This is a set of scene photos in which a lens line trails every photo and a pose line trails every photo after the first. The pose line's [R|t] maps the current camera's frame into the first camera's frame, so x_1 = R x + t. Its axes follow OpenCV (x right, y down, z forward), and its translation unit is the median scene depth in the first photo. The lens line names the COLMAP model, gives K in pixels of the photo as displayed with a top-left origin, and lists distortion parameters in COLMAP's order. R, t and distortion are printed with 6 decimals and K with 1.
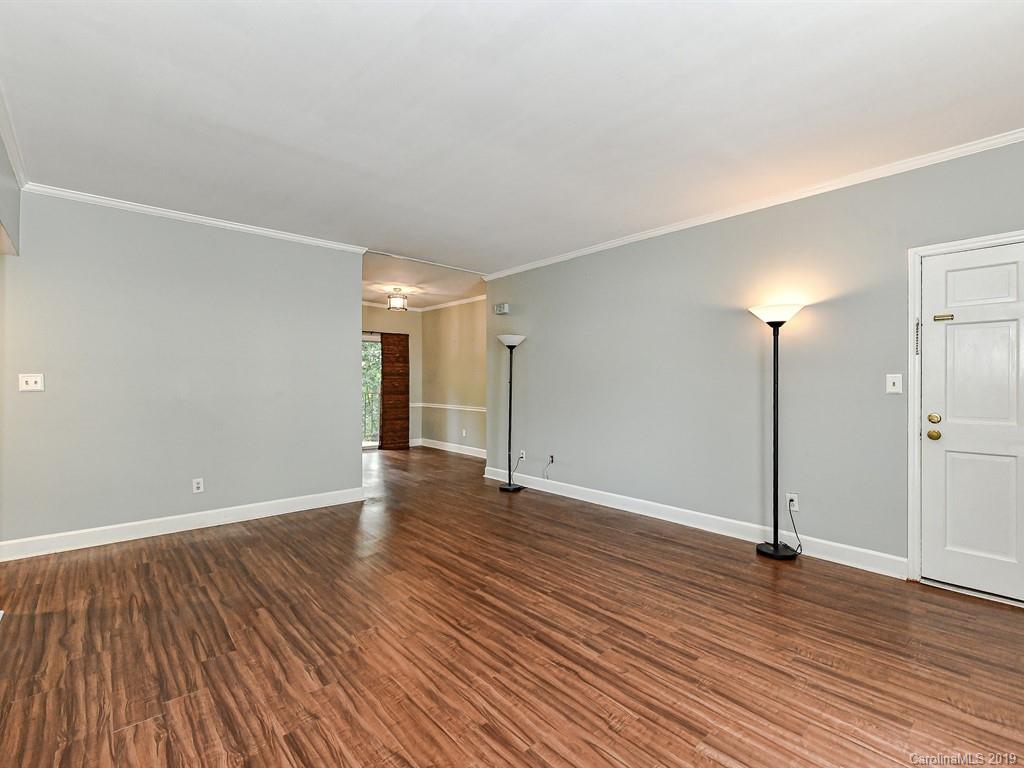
lens RADIAL K [[464.1, 0, 506.6], [0, 464.1, 377.0], [0, 0, 1]] dist [0.005923, -0.002850]
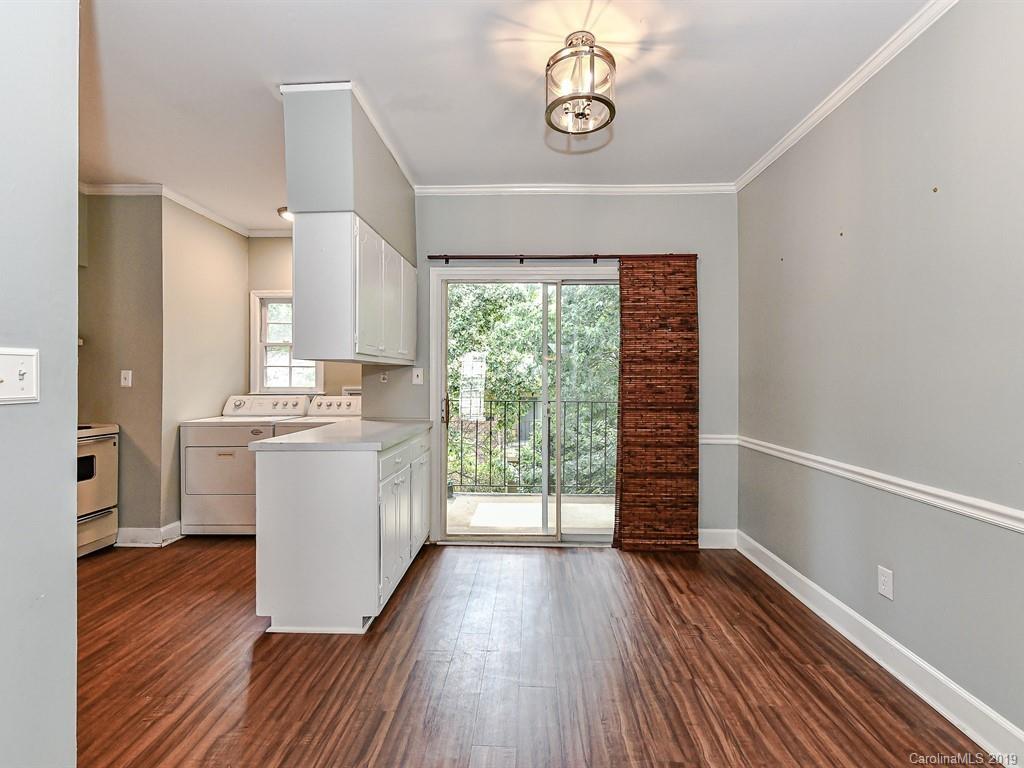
lens RADIAL K [[479.7, 0, 514.0], [0, 479.7, 378.4], [0, 0, 1]] dist [0.009336, -0.003794]
pose [[0.737951, -0.000794, -0.674853, -0.055539], [0.005164, 0.999977, 0.004470, 0.007563], [0.674834, -0.006784, 0.737938, 0.609752]]
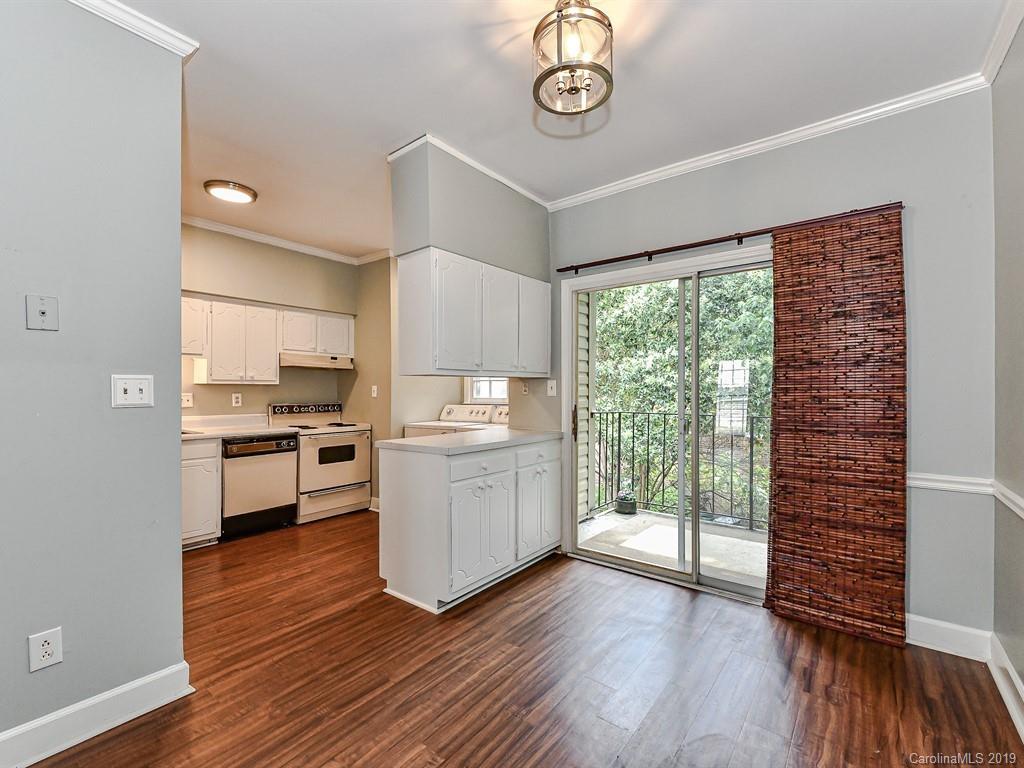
lens RADIAL K [[464.1, 0, 499.2], [0, 464.1, 392.1], [0, 0, 1]] dist [0.005923, -0.002850]
pose [[0.178625, 0.002159, -0.983915, 0.000490], [0.013672, 0.999896, 0.004676, 0.008075], [0.983822, -0.014287, 0.178577, 0.738887]]
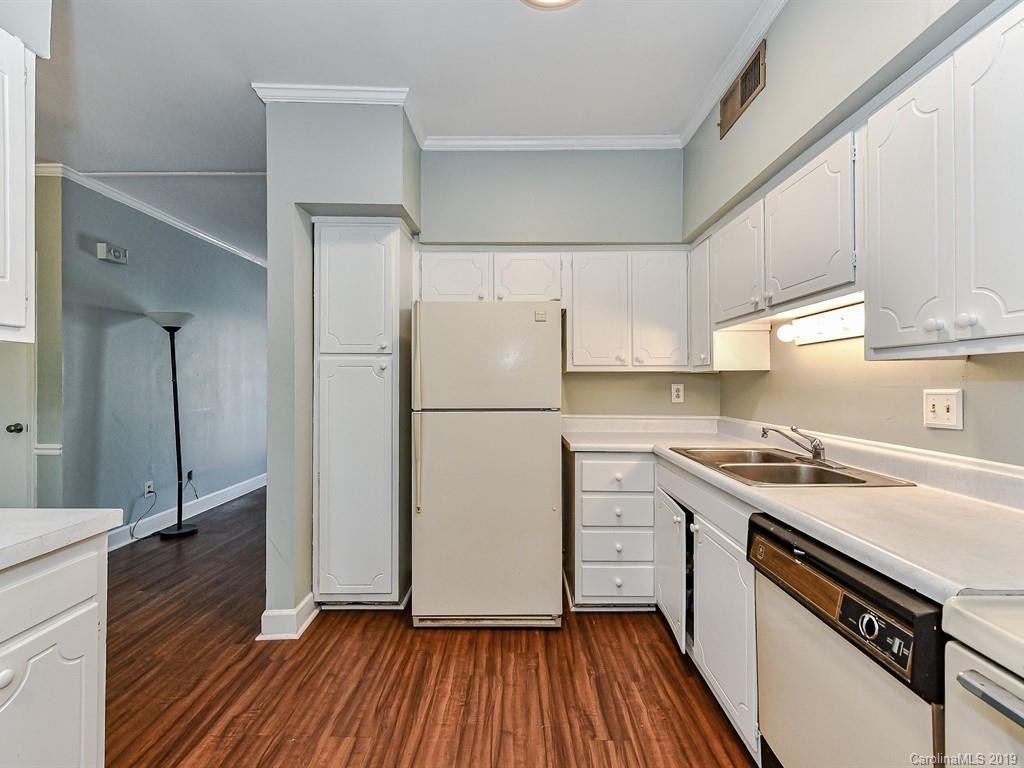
lens RADIAL K [[464.1, 0, 502.6], [0, 464.1, 383.0], [0, 0, 1]] dist [0.005923, -0.002850]
pose [[-0.755570, -0.002983, 0.655062, -0.523229], [-0.006665, 0.999973, -0.003134, 0.007498], [-0.655035, -0.006734, -0.755569, 0.738737]]
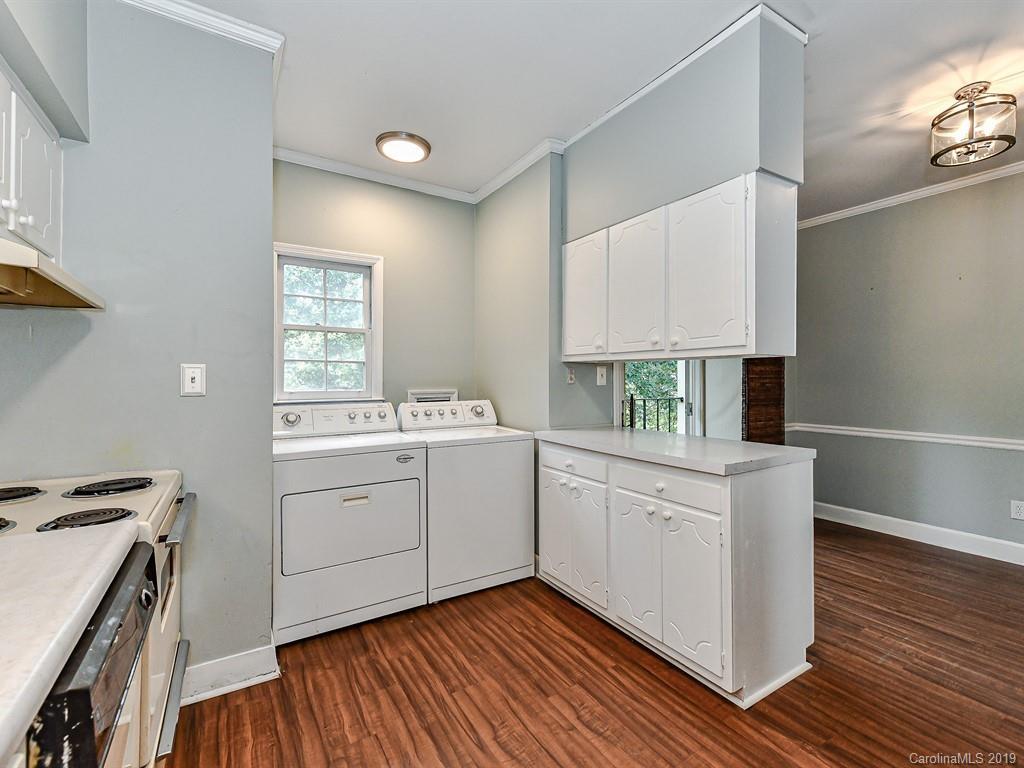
lens RADIAL K [[464.1, 0, 515.0], [0, 464.1, 372.0], [0, 0, 1]] dist [0.005923, -0.002850]
pose [[0.989415, -0.005082, -0.145024, -0.407490], [0.003877, 0.999956, -0.008595, 0.007157], [0.145061, 0.007942, 0.989391, 0.506672]]
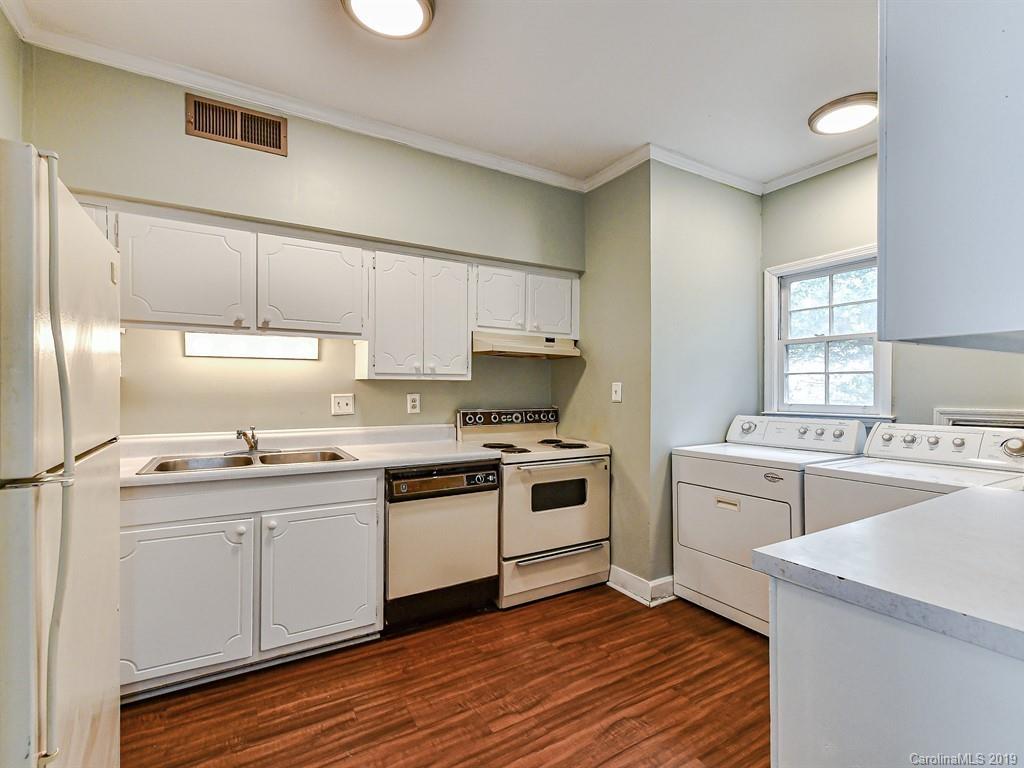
lens RADIAL K [[464.1, 0, 508.7], [0, 464.1, 392.0], [0, 0, 1]] dist [0.005923, -0.002850]
pose [[-0.181005, -0.000303, -0.983482, -0.235140], [0.007526, 0.999970, -0.001693, 0.008138], [0.983453, -0.007708, -0.180997, 0.674402]]
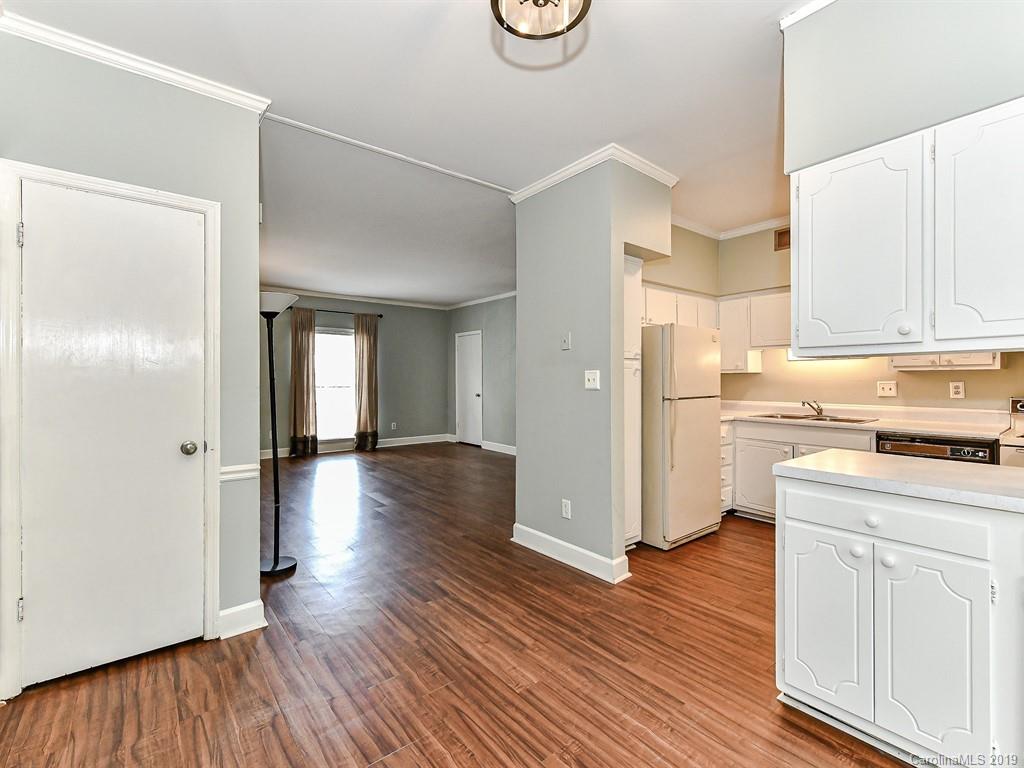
lens RADIAL K [[464.1, 0, 517.5], [0, 464.1, 382.8], [0, 0, 1]] dist [0.005923, -0.002850]
pose [[-0.999634, 0.001898, 0.026975, -0.187659], [0.001940, 0.999997, 0.001509, 0.007874], [-0.026972, 0.001561, -0.999635, 0.964047]]
